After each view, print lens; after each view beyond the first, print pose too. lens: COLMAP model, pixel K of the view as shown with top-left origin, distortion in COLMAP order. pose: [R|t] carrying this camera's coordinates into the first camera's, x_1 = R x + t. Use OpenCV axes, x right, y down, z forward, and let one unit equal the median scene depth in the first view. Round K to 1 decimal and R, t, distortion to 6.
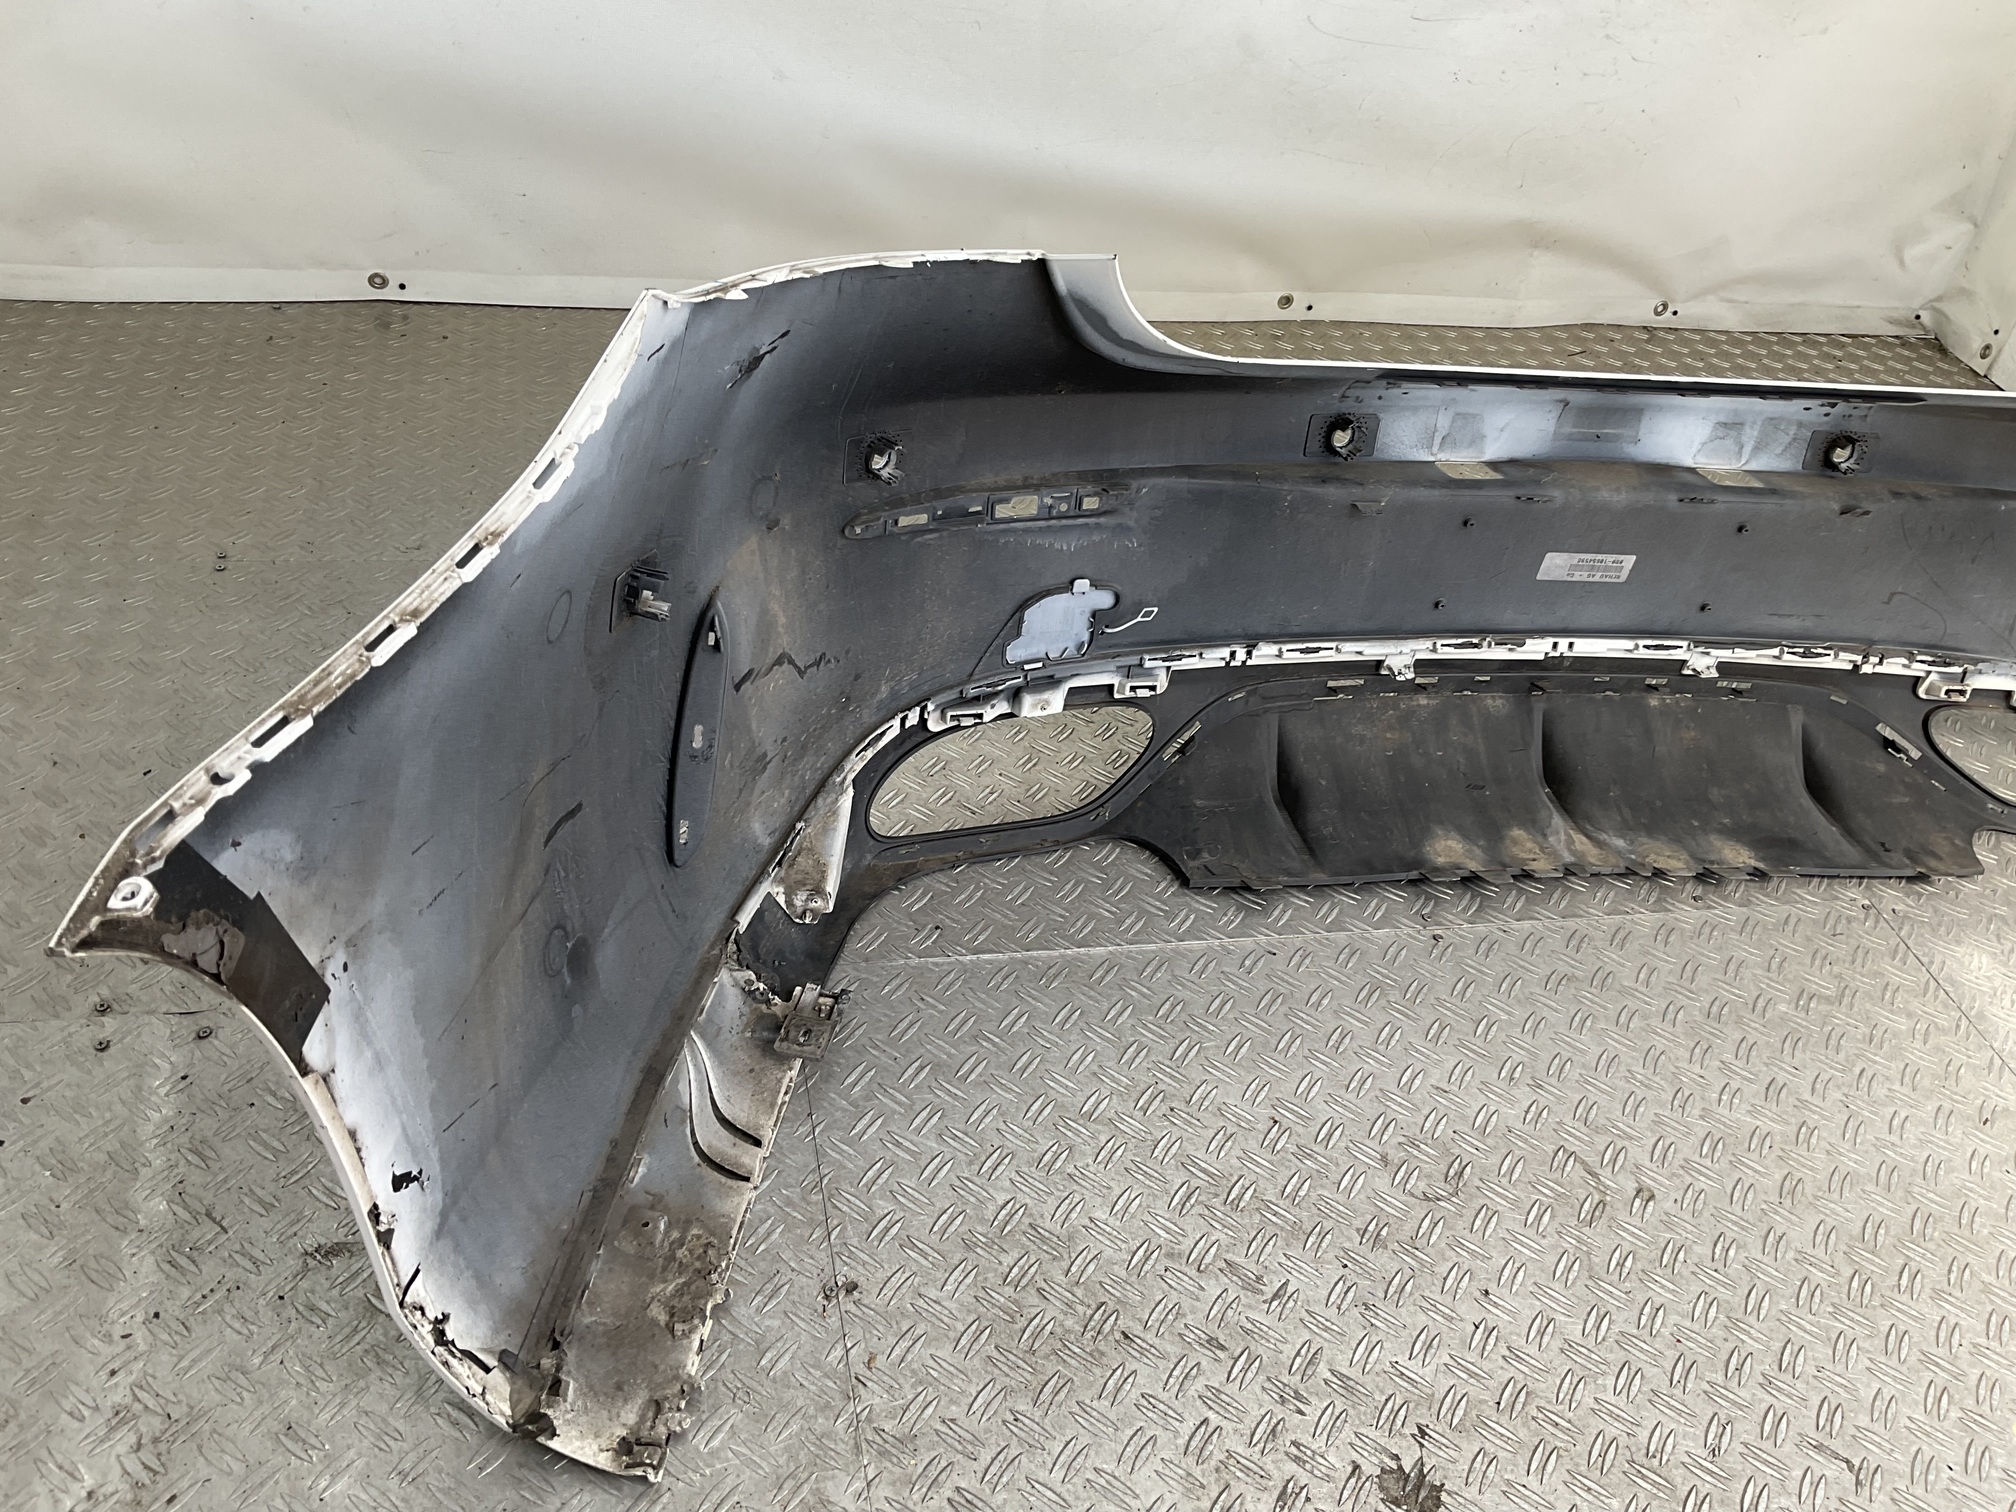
lens RADIAL K [[1663.5, 0, 1008.0], [0, 1663.5, 756.0], [0, 0, 1]] dist [0.134498, -0.289408]
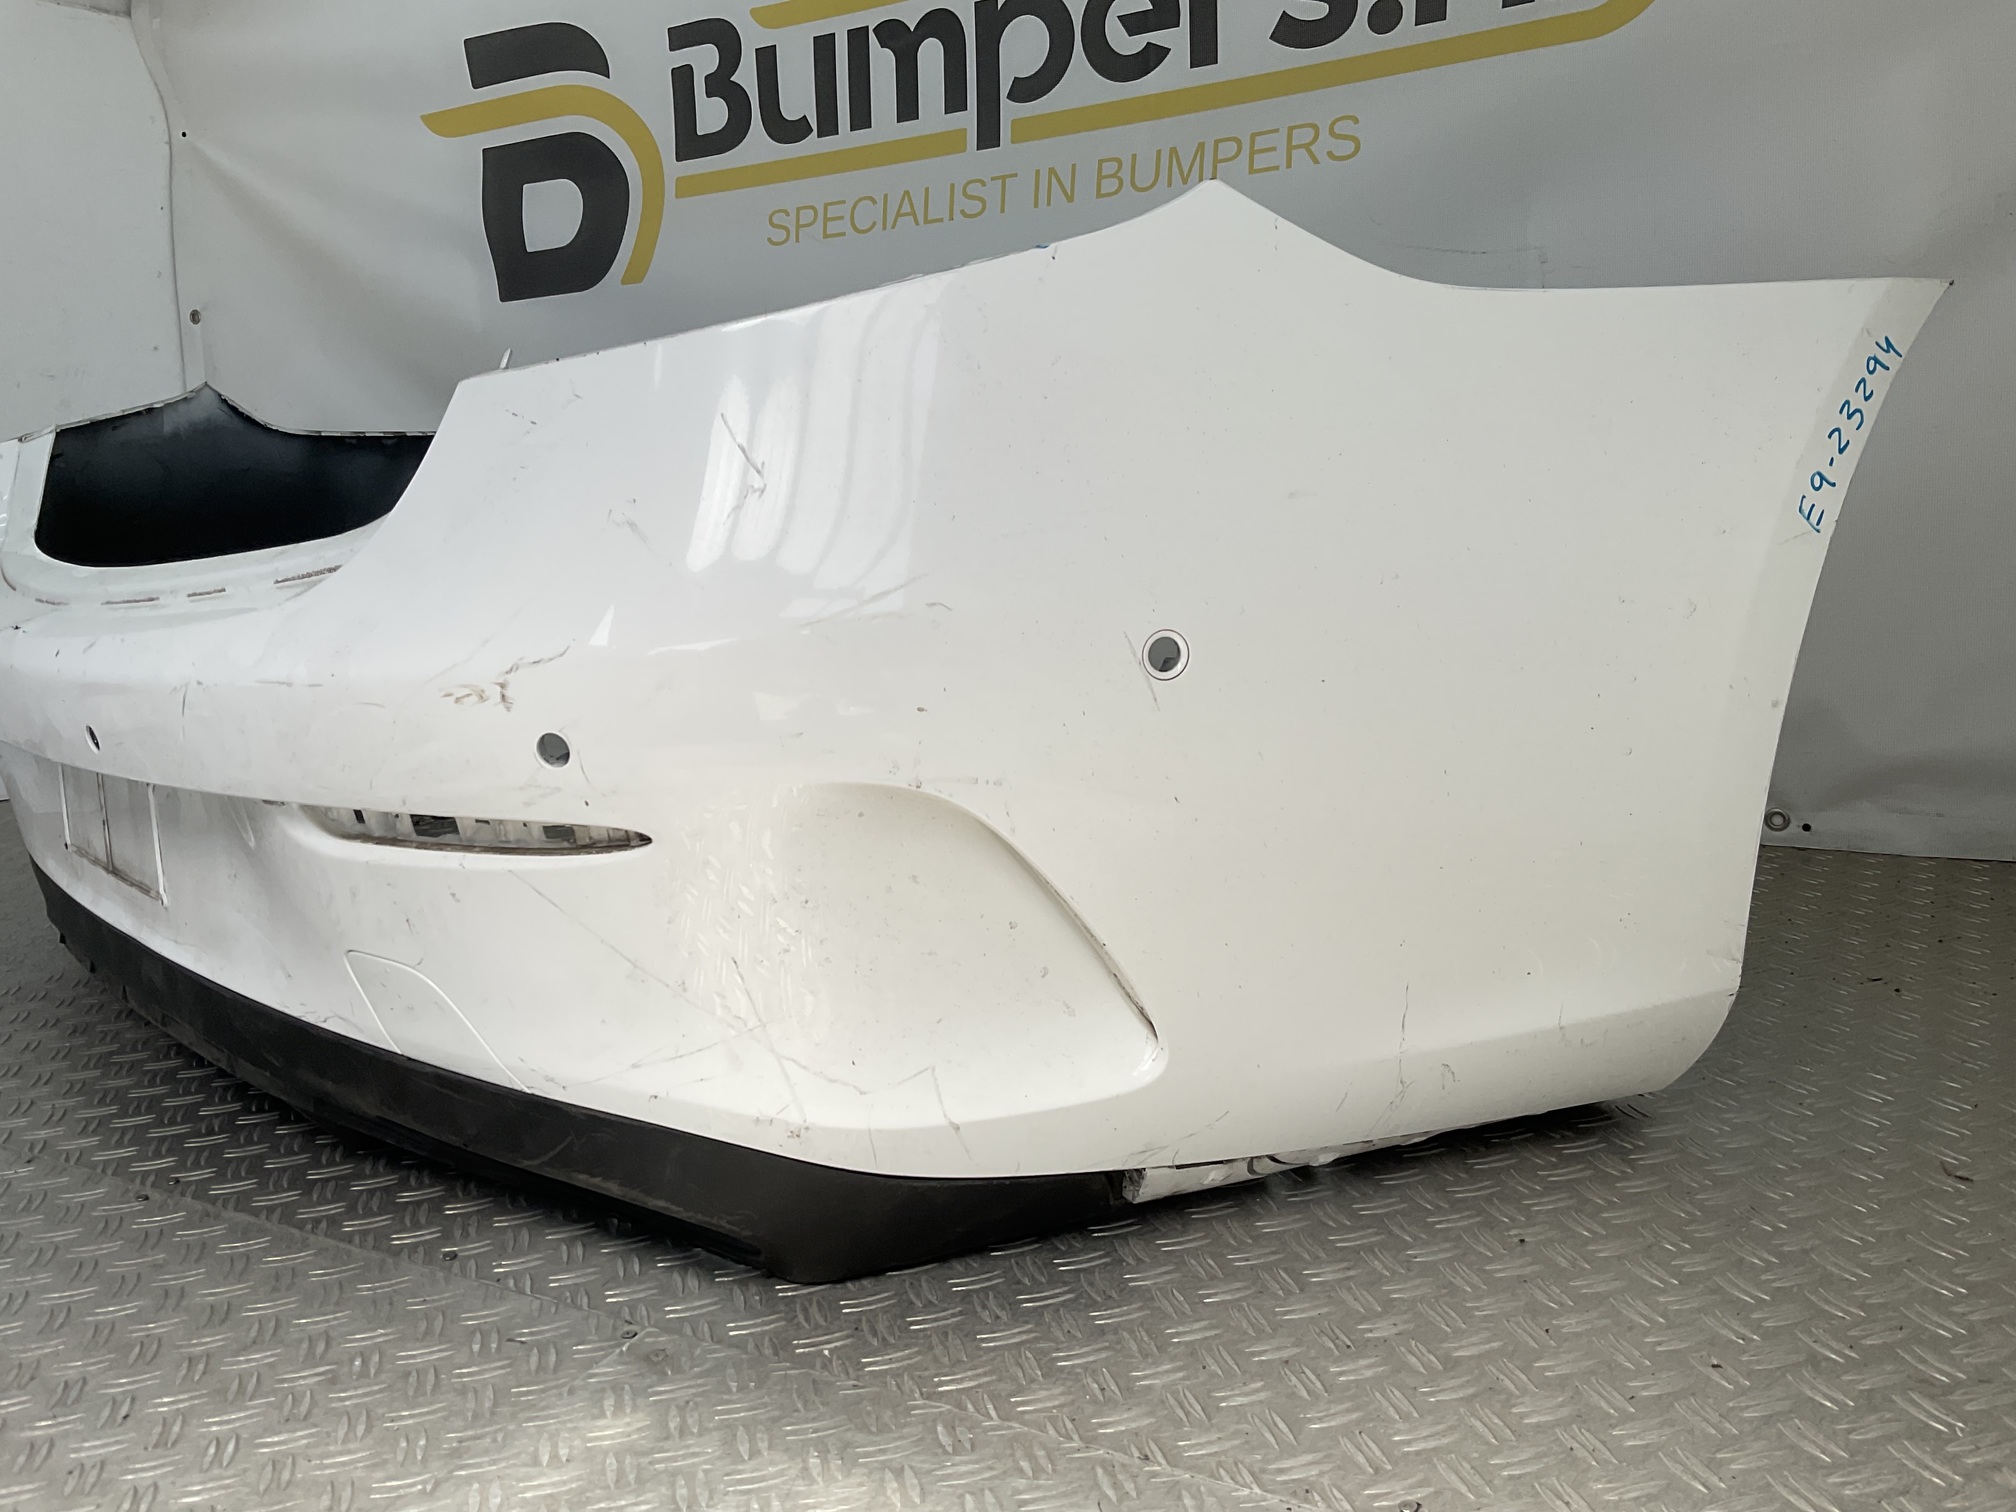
lens RADIAL K [[1663.5, 0, 1008.0], [0, 1663.5, 756.0], [0, 0, 1]] dist [0.134498, -0.289408]
pose [[0.732158, -0.040844, -0.679909, 1.010879], [-0.299438, 0.877268, -0.375149, 0.093899], [0.611785, 0.478259, 0.630069, 0.610265]]
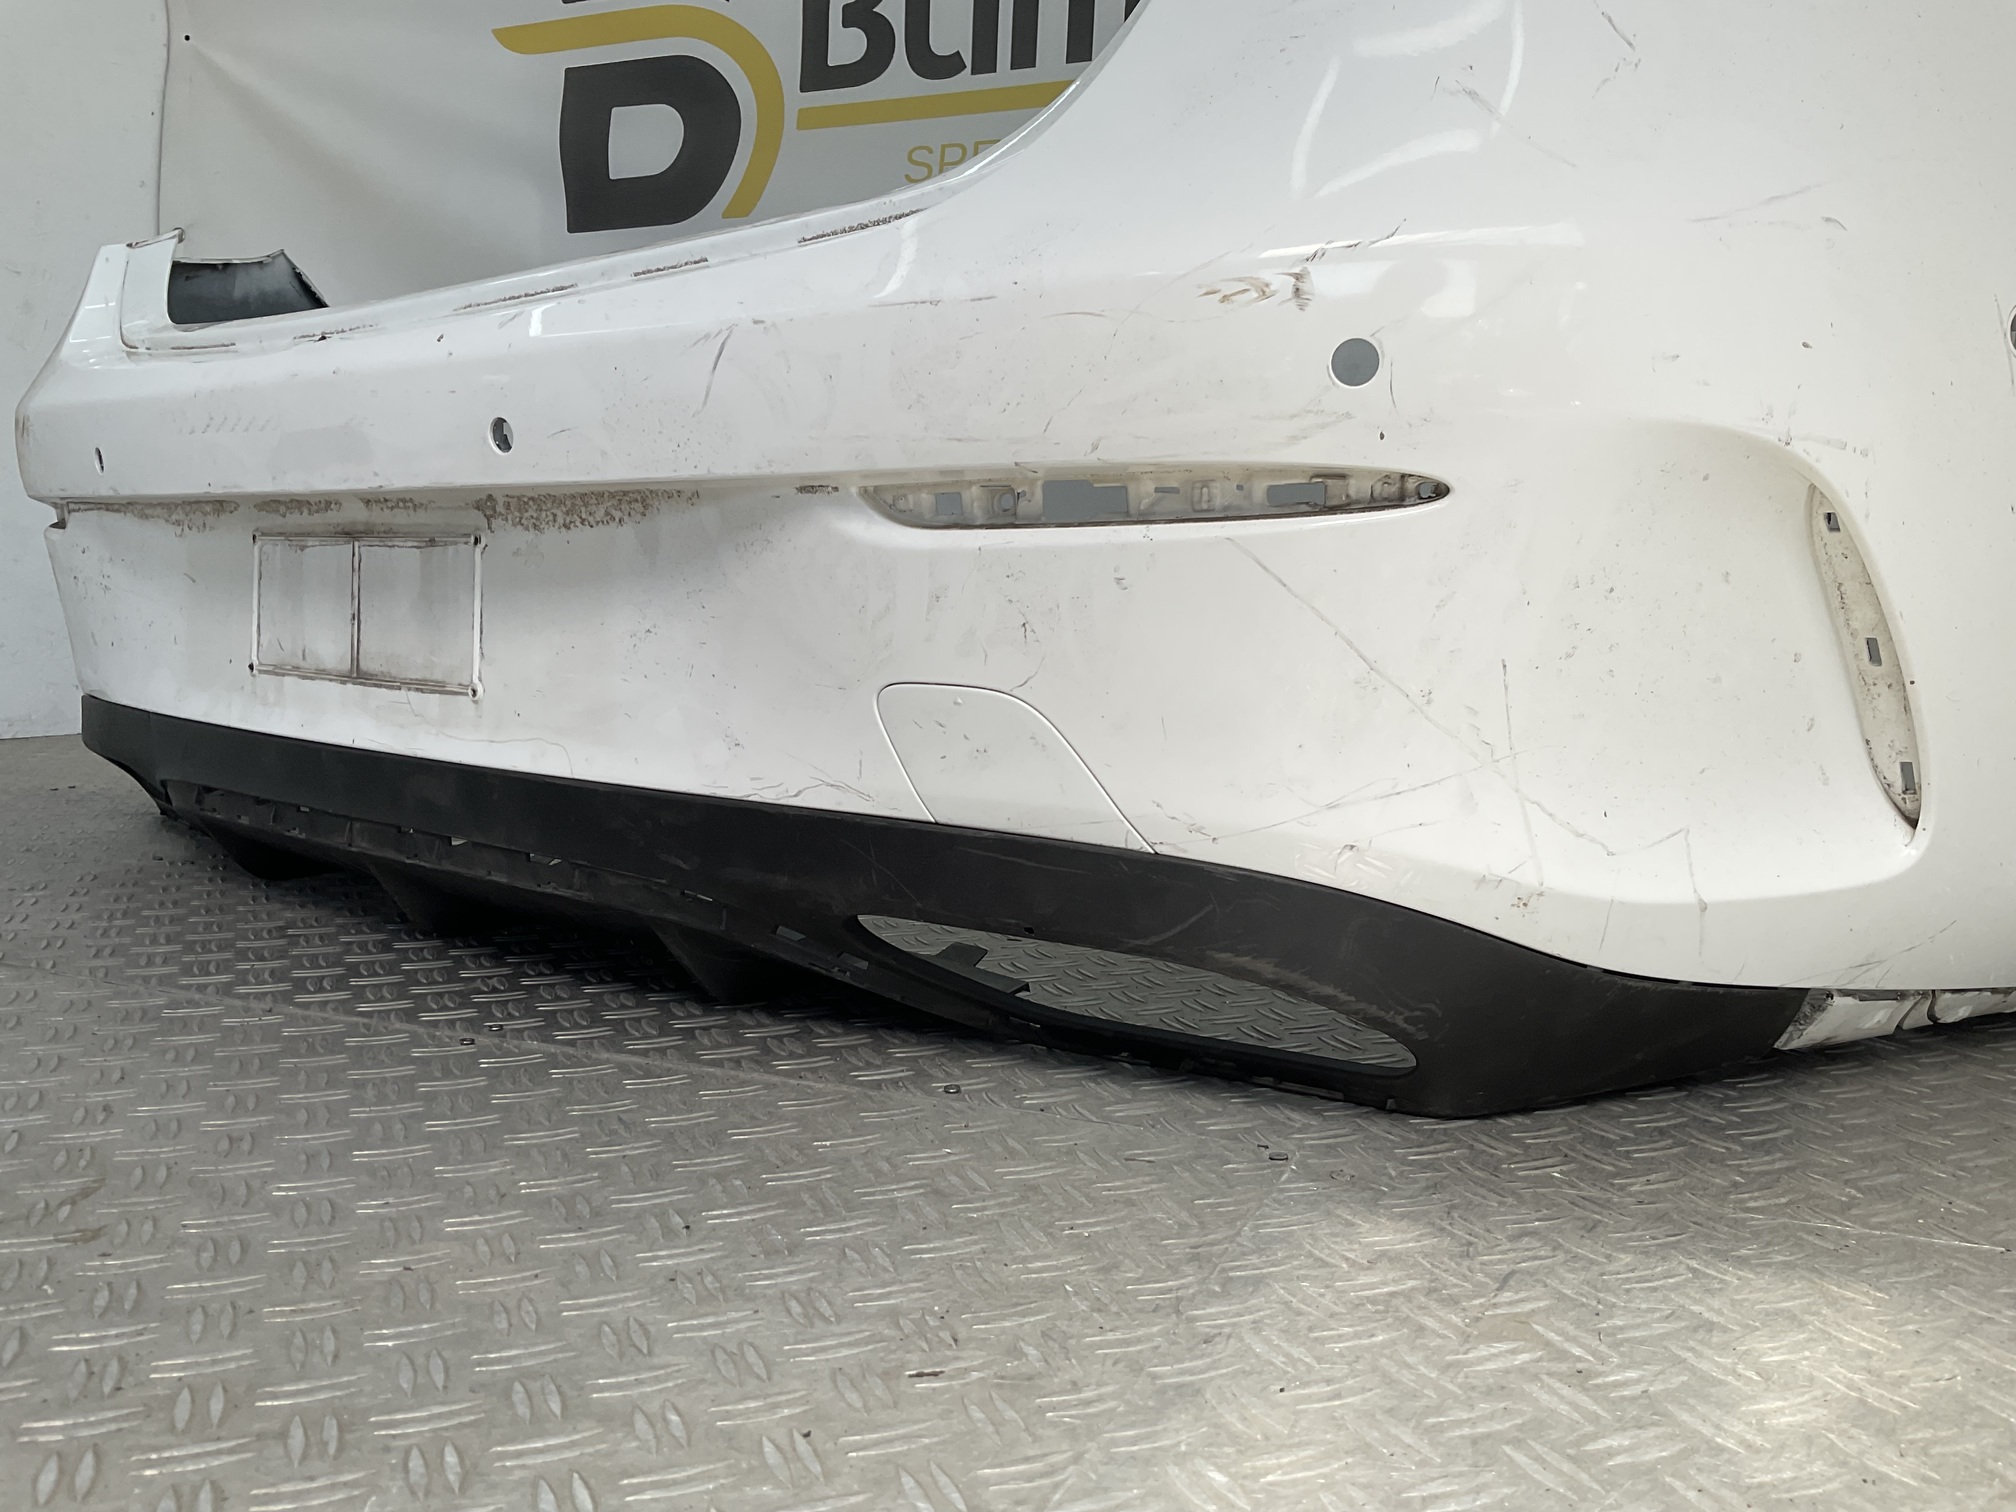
lens RADIAL K [[1663.5, 0, 1008.0], [0, 1663.5, 756.0], [0, 0, 1]] dist [0.134498, -0.289408]
pose [[0.824850, -0.051575, -0.562994, 0.711940], [-0.285000, 0.822104, -0.492869, 0.248909], [0.488259, 0.566997, 0.663414, 0.588447]]
